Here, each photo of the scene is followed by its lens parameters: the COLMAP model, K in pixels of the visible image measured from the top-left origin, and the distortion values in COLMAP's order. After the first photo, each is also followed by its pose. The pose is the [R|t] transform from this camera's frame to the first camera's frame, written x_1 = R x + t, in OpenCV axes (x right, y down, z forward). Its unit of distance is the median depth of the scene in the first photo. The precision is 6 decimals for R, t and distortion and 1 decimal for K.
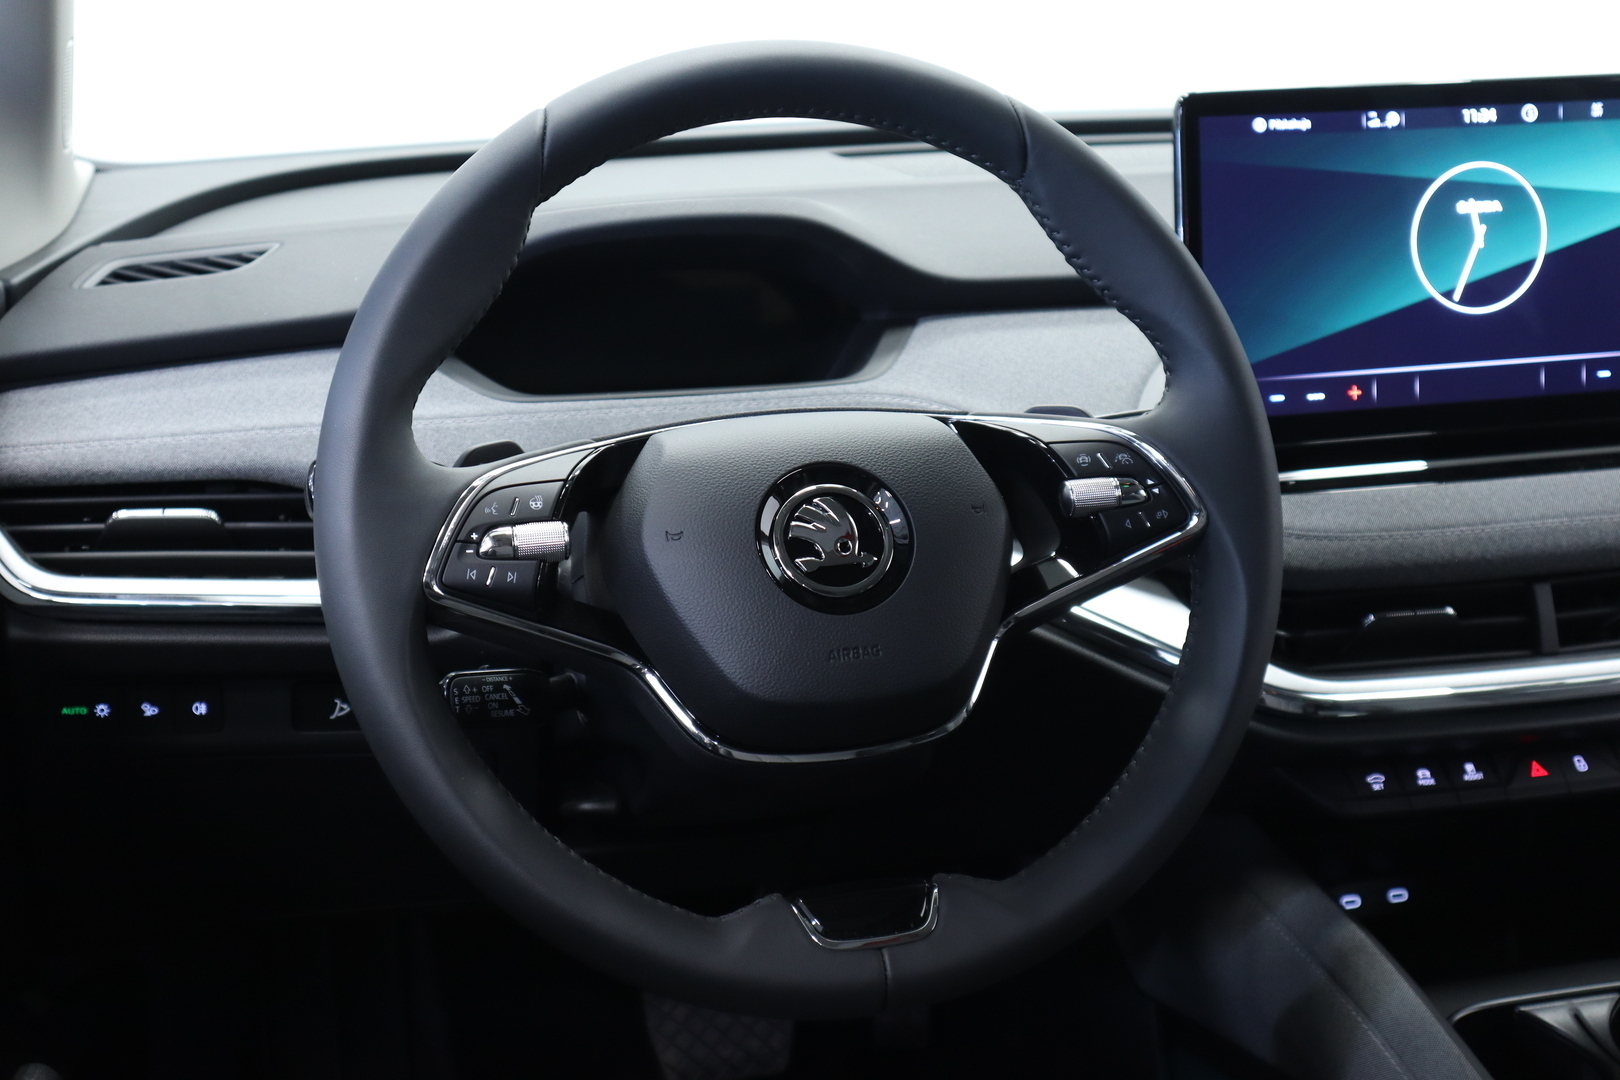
lens RADIAL K [[2179.4, 0, 810.0], [0, 2179.4, 540.0], [0, 0, 1]] dist [0.016049, 0.032363]
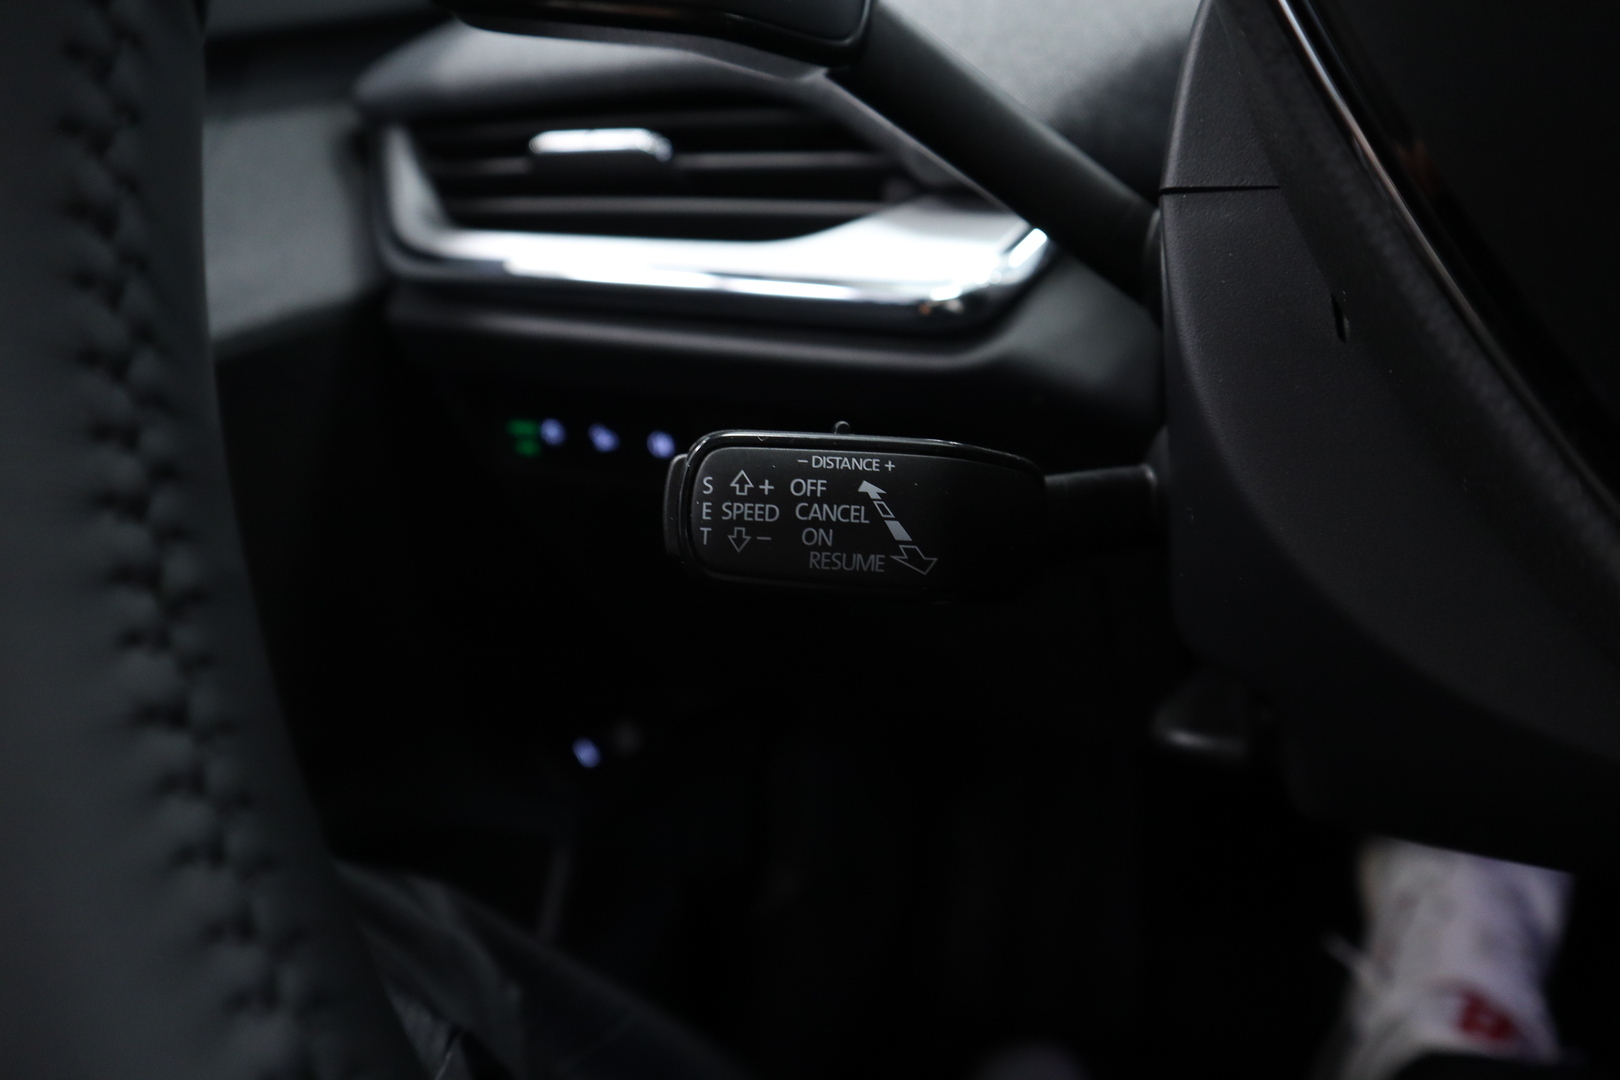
lens RADIAL K [[1191.5, 0, 812.0], [0, 1191.5, 556.8], [0, 0, 1]] dist [-0.203127, 0.166968]
pose [[0.825247, 0.167570, -0.539341, -0.036746], [-0.069010, 0.977732, 0.198184, 0.036031], [0.560541, -0.126331, 0.818434, 0.740351]]
